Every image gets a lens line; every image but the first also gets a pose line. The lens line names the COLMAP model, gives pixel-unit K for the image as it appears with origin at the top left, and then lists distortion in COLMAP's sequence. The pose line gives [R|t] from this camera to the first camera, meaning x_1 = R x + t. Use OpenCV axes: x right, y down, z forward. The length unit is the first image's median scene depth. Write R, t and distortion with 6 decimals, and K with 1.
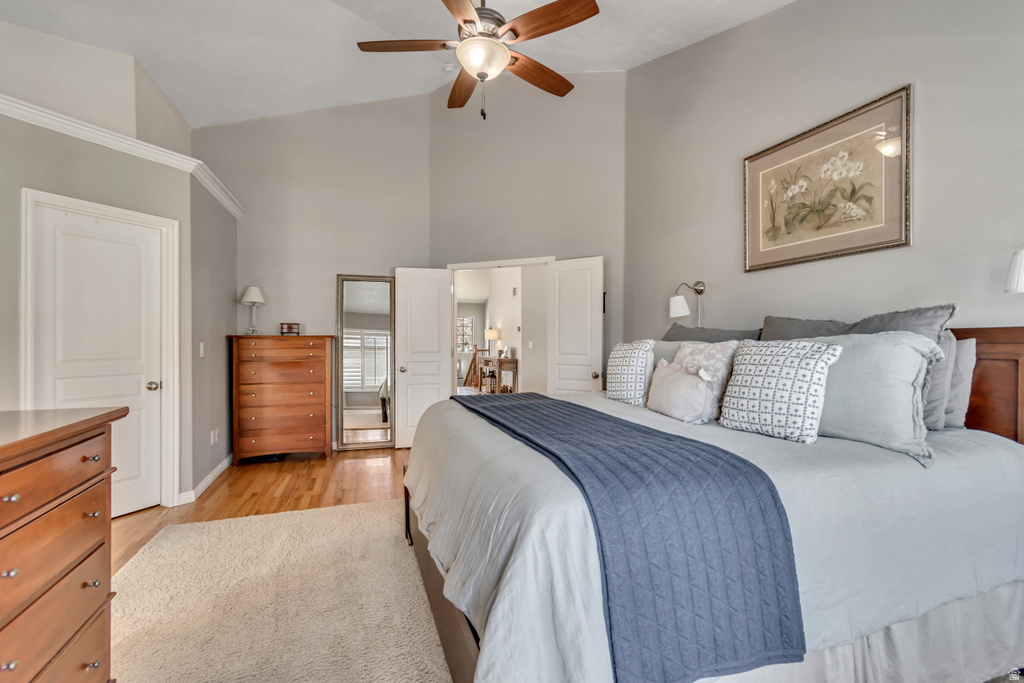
lens RADIAL K [[459.7, 0, 510.4], [0, 459.7, 342.3], [0, 0, 1]] dist [0.007558, -0.003231]
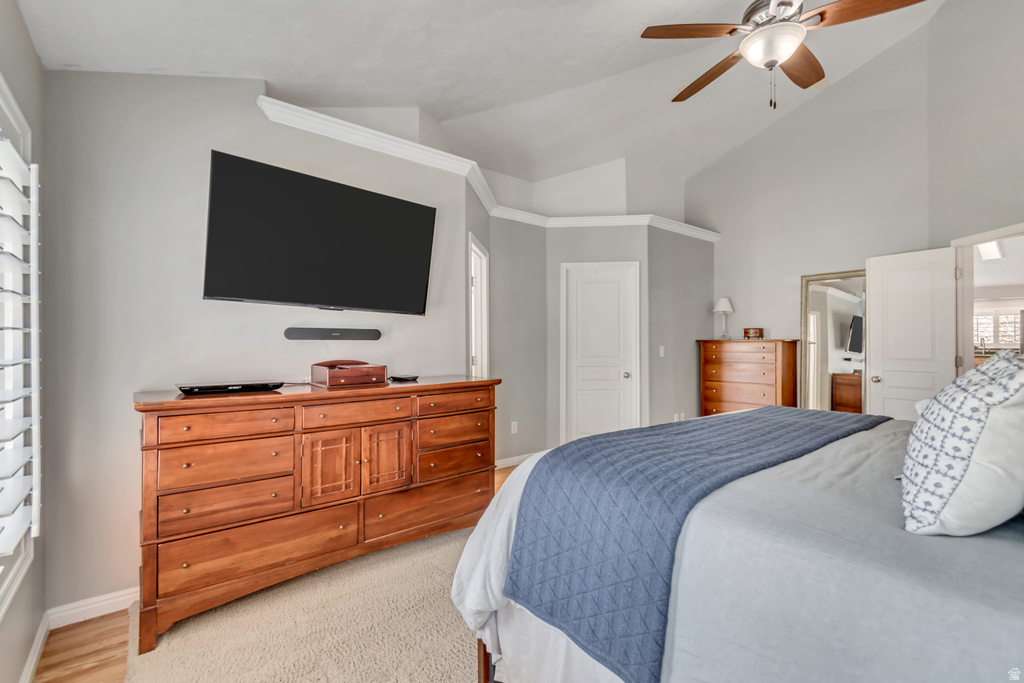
lens RADIAL K [[459.7, 0, 512.0], [0, 459.7, 343.5], [0, 0, 1]] dist [0.007558, -0.003231]
pose [[0.336291, 0.003329, -0.941752, 0.413879], [-0.000933, 0.999994, 0.003202, -0.010090], [0.941758, -0.000198, 0.336292, 0.124290]]
